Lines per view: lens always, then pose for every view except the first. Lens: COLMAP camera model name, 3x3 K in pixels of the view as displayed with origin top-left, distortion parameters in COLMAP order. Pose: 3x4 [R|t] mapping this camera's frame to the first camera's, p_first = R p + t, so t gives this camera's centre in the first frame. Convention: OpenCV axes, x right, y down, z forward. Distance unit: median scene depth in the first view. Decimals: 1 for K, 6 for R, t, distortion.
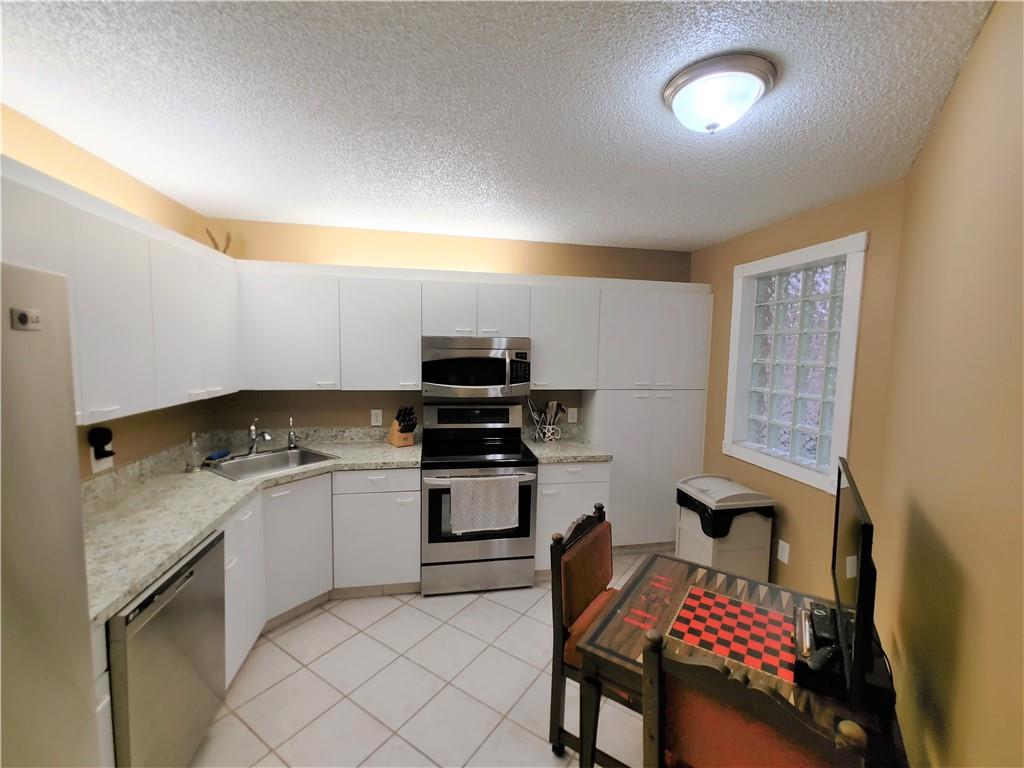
lens RADIAL K [[440.6, 0, 520.2], [0, 440.6, 382.7], [0, 0, 1]] dist [-0.000984, -0.000030]
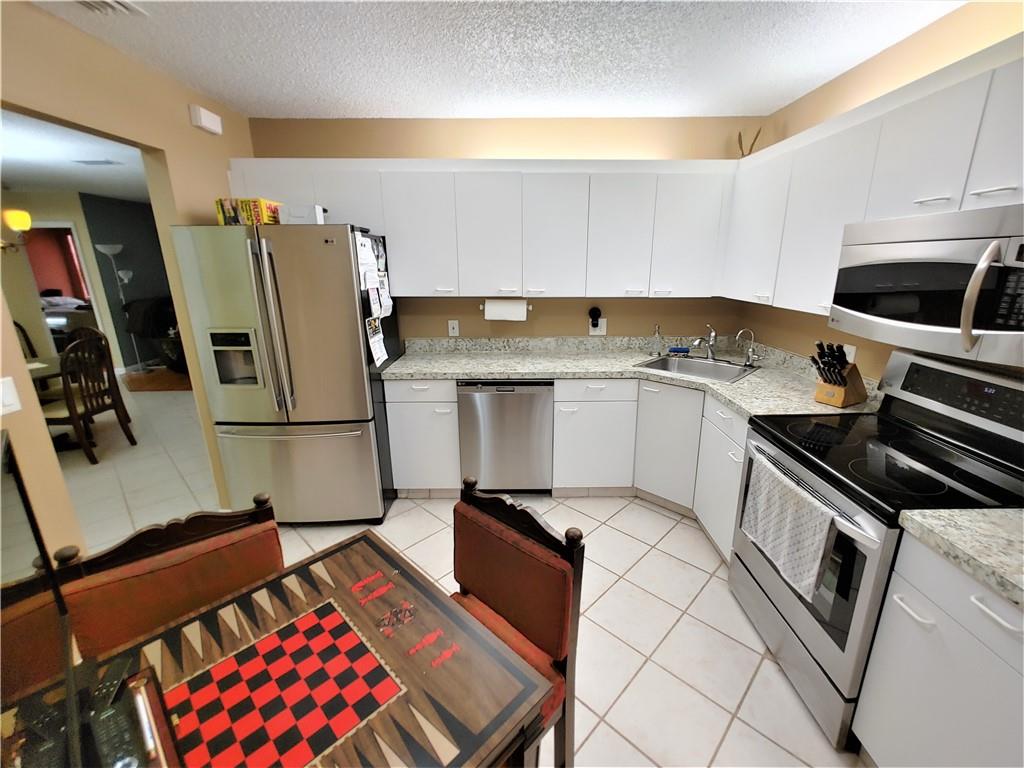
lens RADIAL K [[440.6, 0, 520.2], [0, 440.6, 382.7], [0, 0, 1]] dist [-0.000984, -0.000030]
pose [[-0.195142, 0.245071, -0.949663, 0.642727], [-0.078313, 0.961293, 0.264165, -0.033051], [0.977643, 0.125921, -0.168396, 0.982028]]
